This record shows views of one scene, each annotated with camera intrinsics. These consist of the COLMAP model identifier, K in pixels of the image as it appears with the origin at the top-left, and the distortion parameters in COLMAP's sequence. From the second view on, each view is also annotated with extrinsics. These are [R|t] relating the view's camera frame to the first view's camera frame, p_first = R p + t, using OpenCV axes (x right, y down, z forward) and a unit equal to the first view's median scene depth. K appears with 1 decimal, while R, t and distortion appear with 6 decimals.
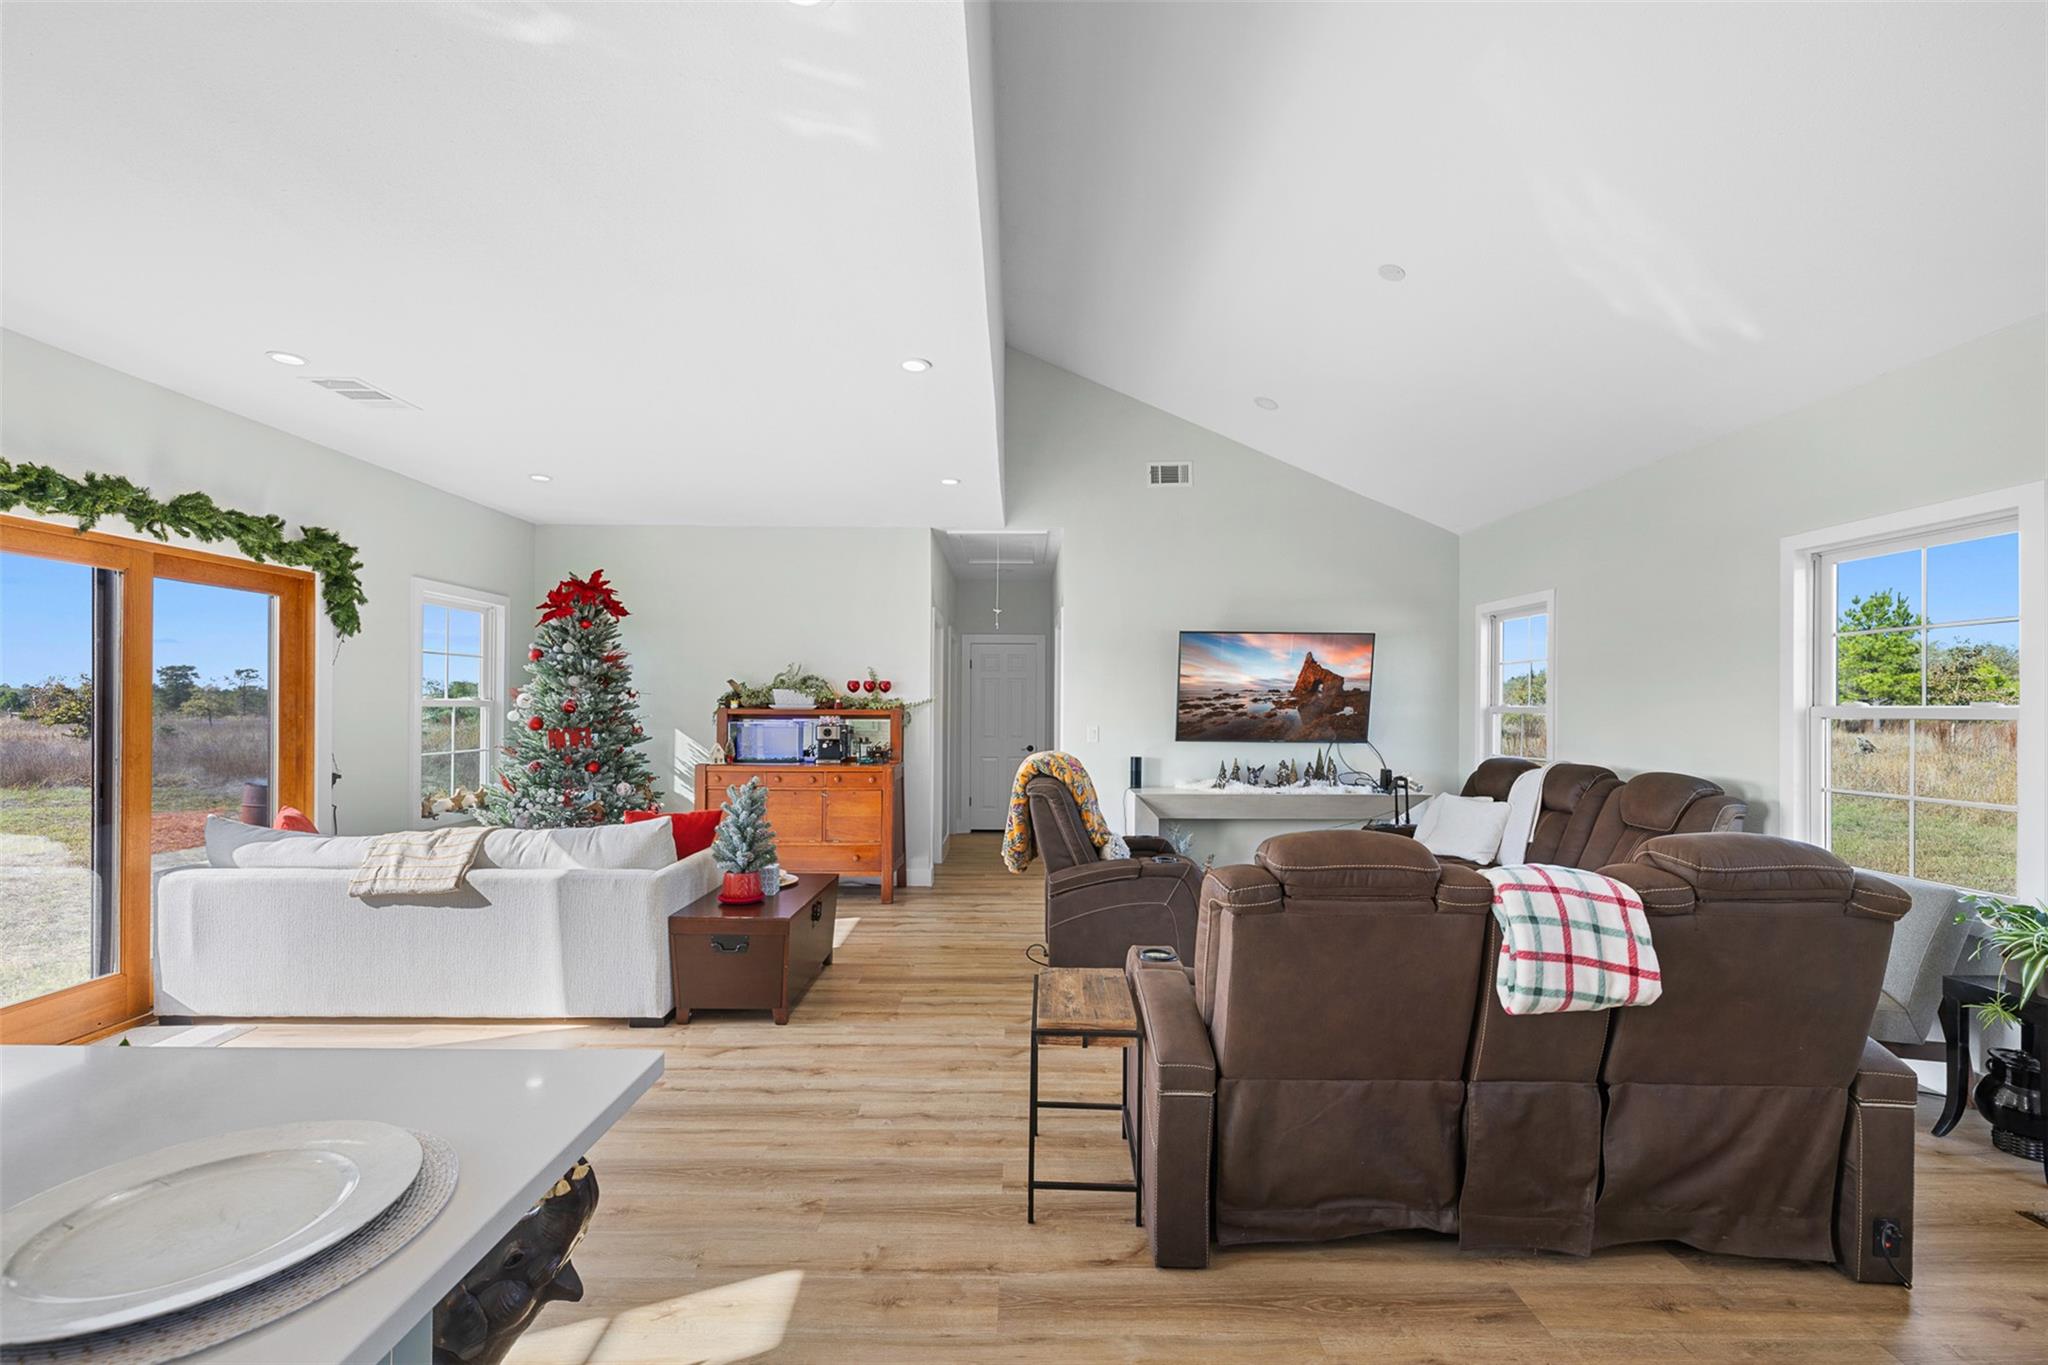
lens RADIAL K [[867.6, 0, 1022.0], [0, 867.6, 697.7], [0, 0, 1]] dist [0.002652, 0.000382]
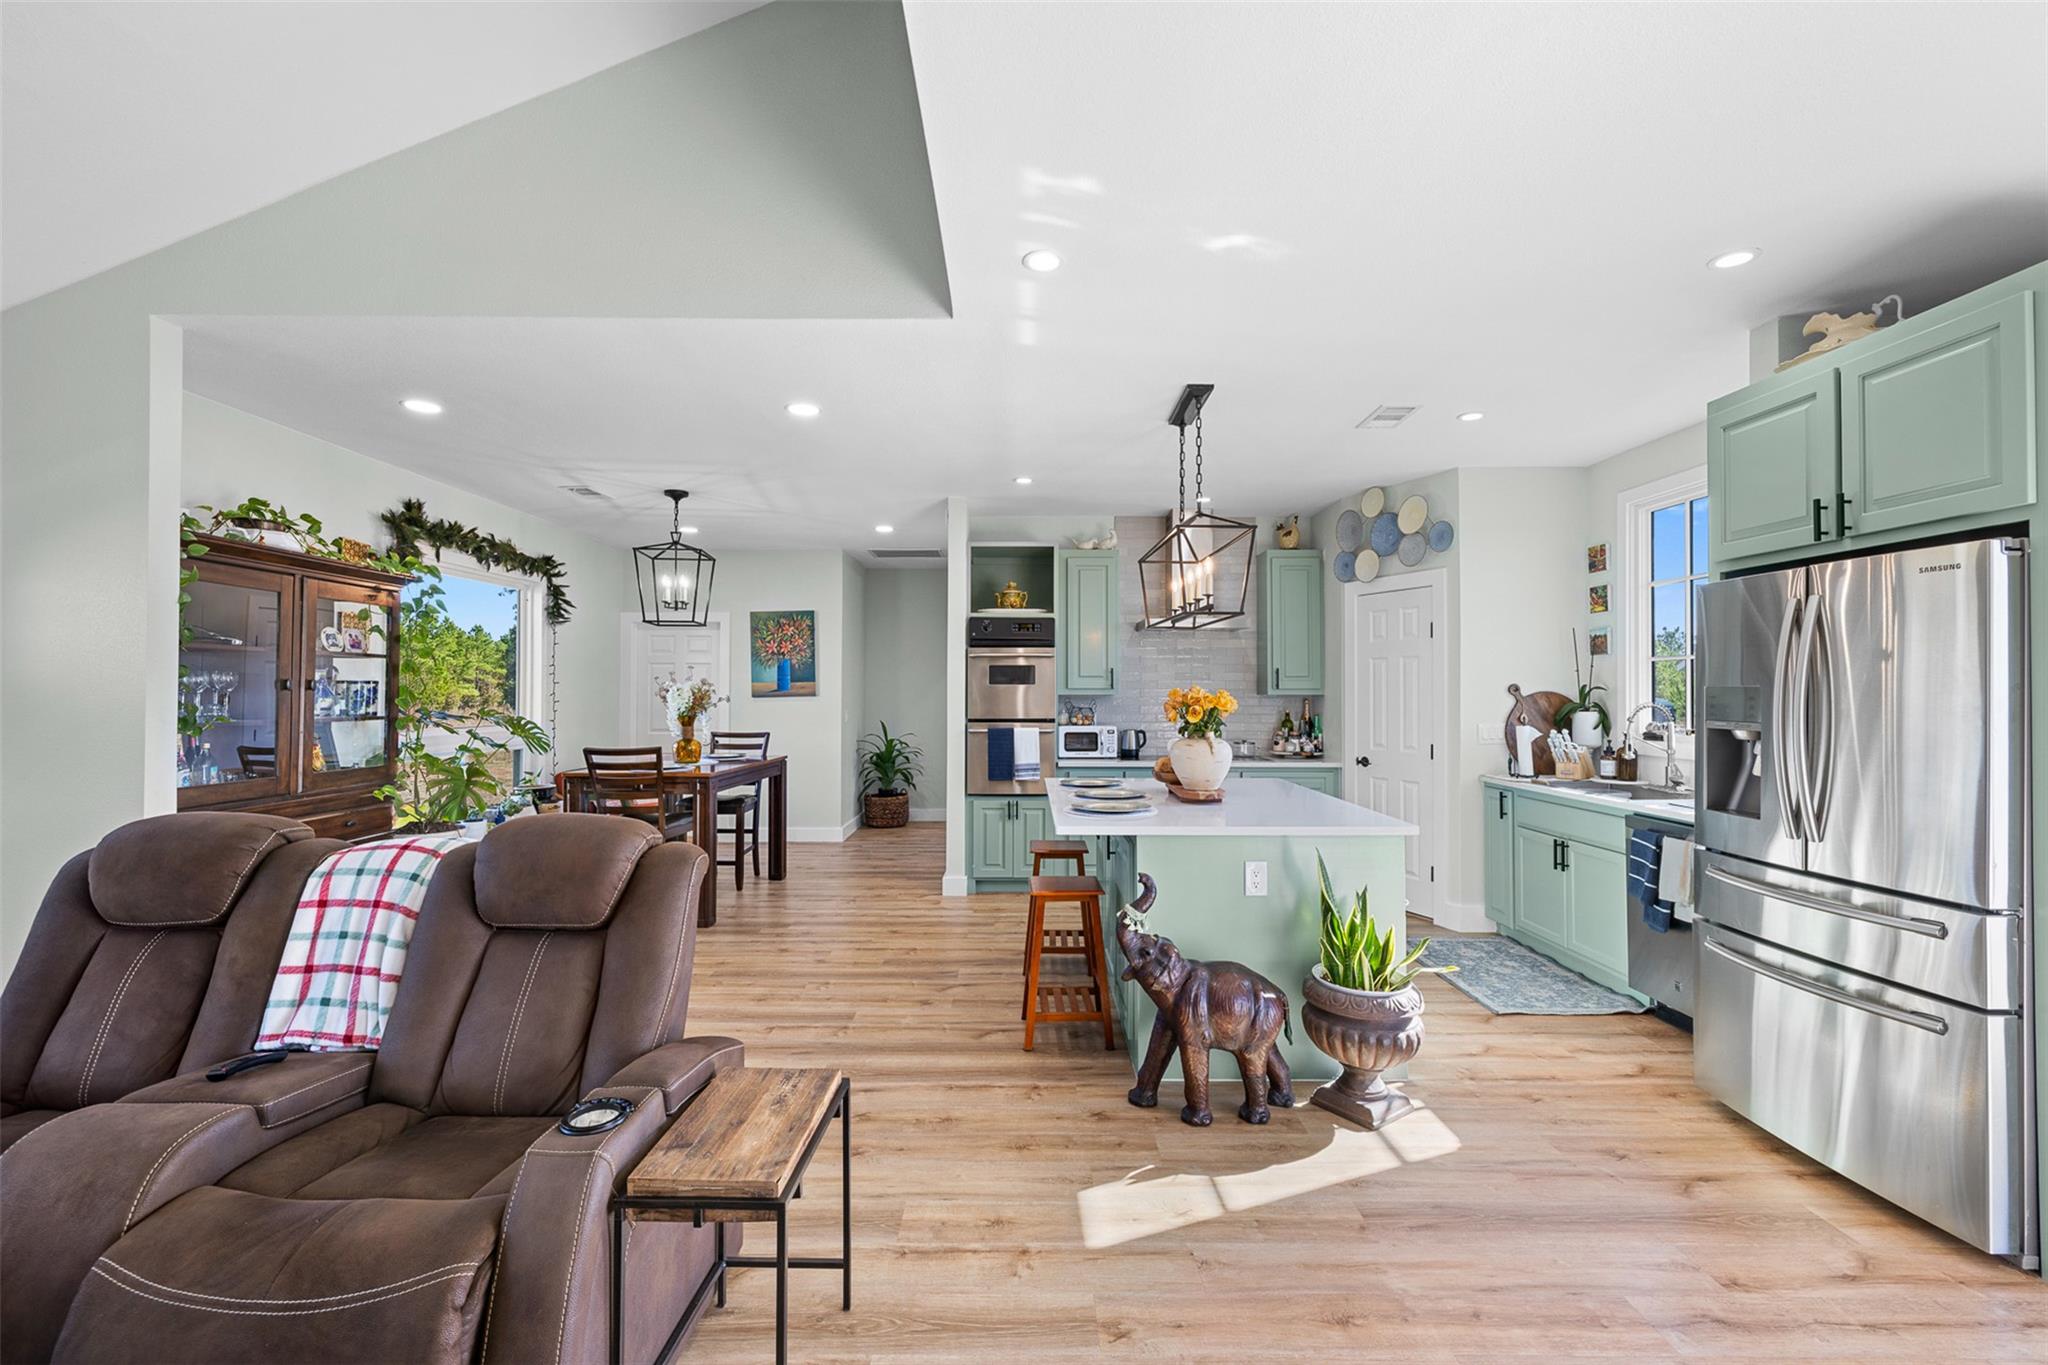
lens RADIAL K [[867.6, 0, 1031.6], [0, 867.6, 680.7], [0, 0, 1]] dist [0.002652, 0.000382]
pose [[-0.999955, -0.007521, -0.005837, -0.097882], [-0.007372, 0.999659, -0.025051, 0.007701], [0.006024, -0.025007, -0.999669, 1.138946]]
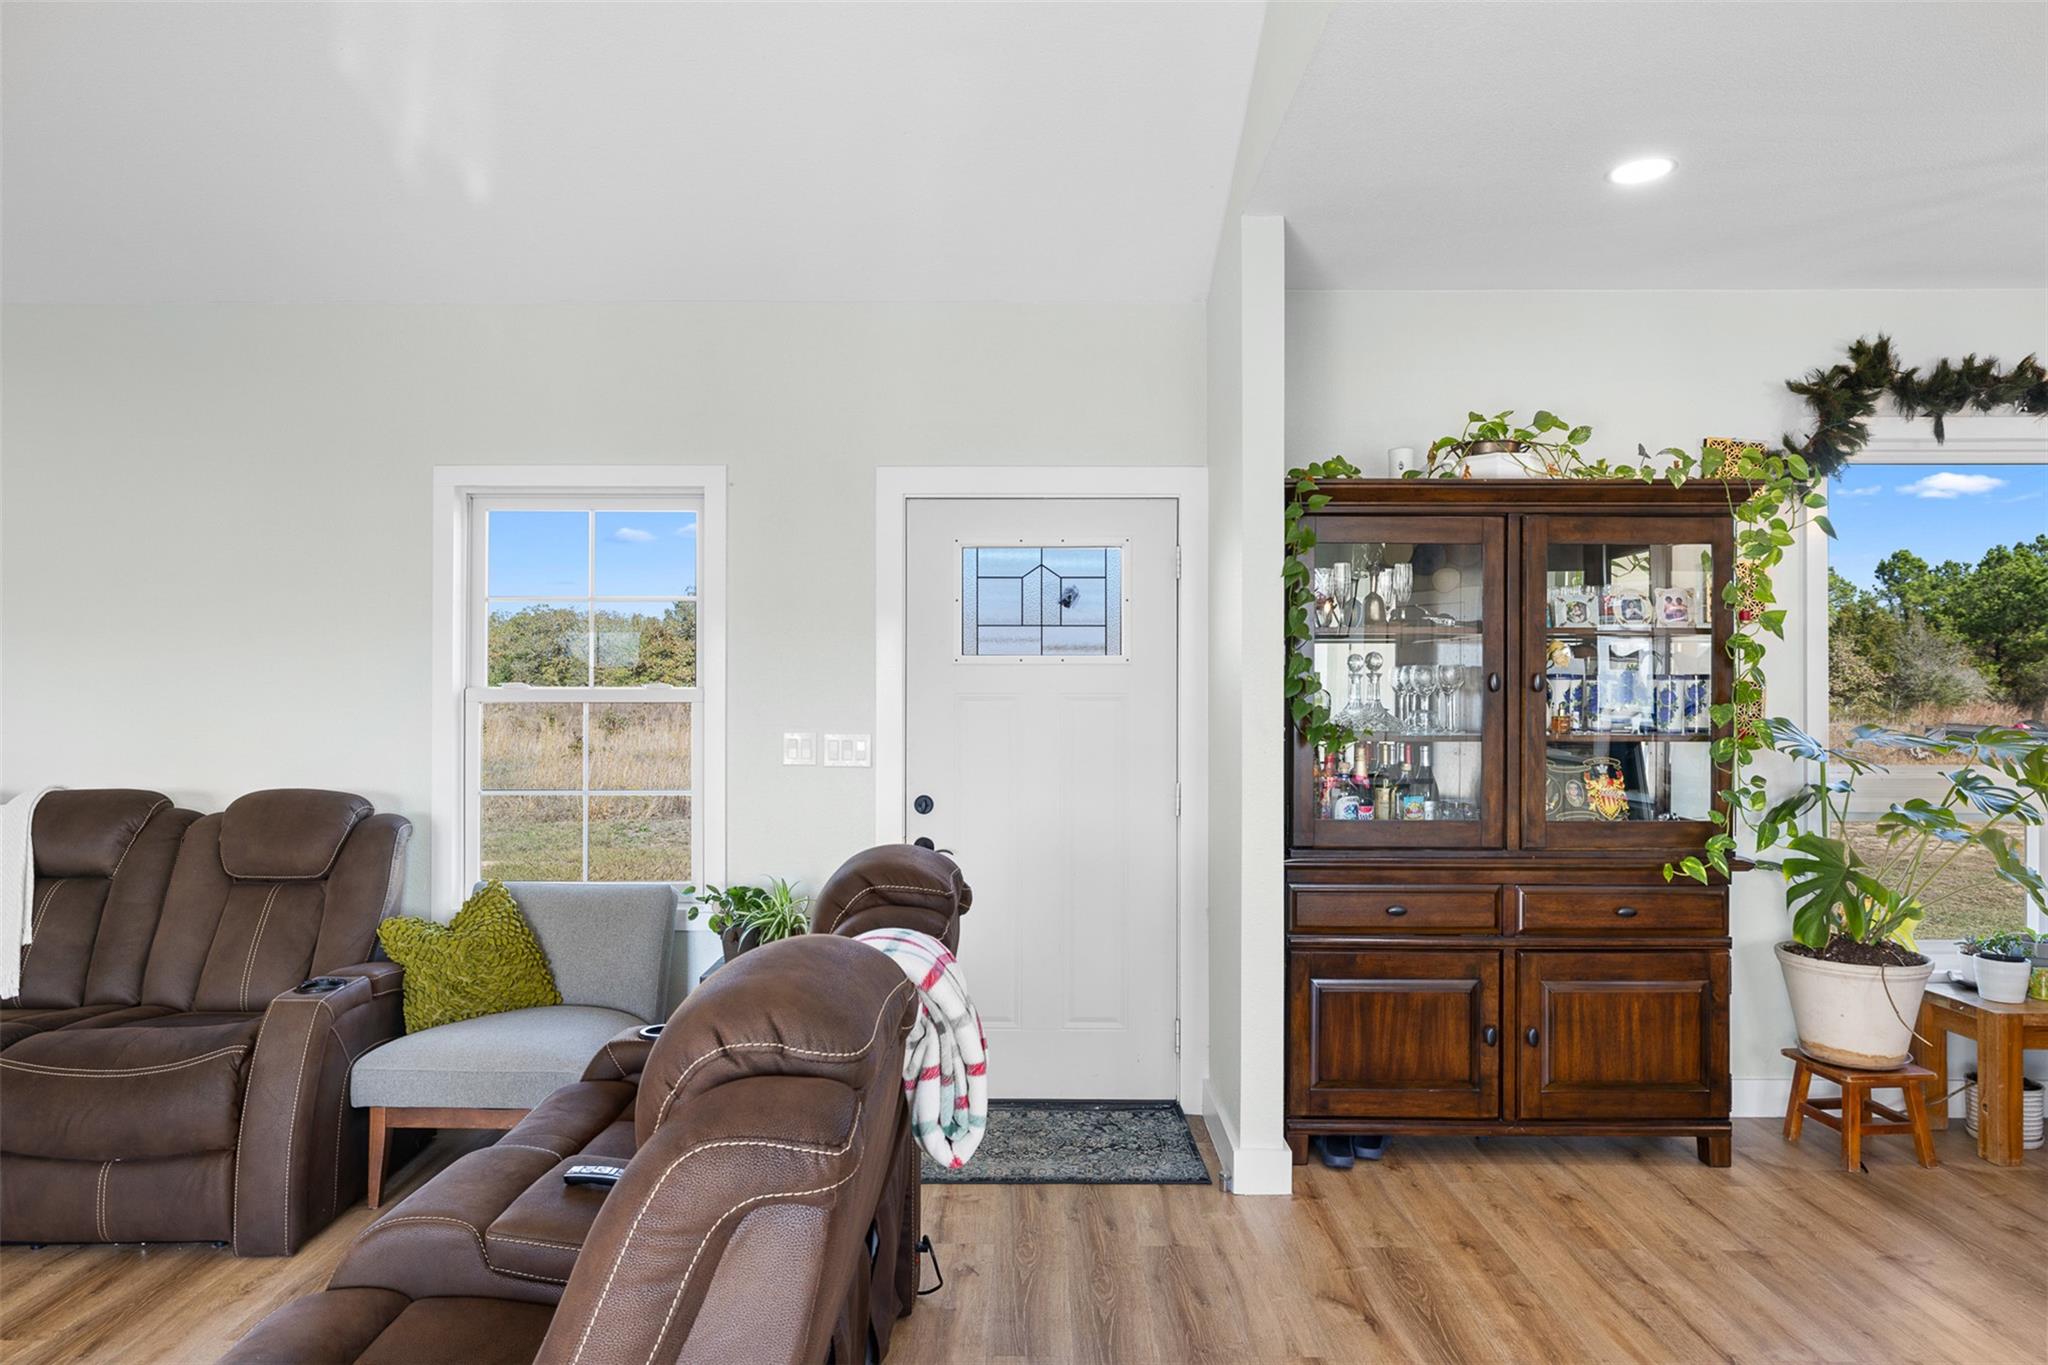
lens RADIAL K [[1216.3, 0, 1019.6], [0, 1216.3, 683.4], [0, 0, 1]] dist [-0.004604, 0.002715]
pose [[0.016483, 0.001034, 0.999864, -0.176002], [-0.013110, 0.999914, -0.000818, -0.000275], [-0.999778, -0.013094, 0.016495, 0.470393]]
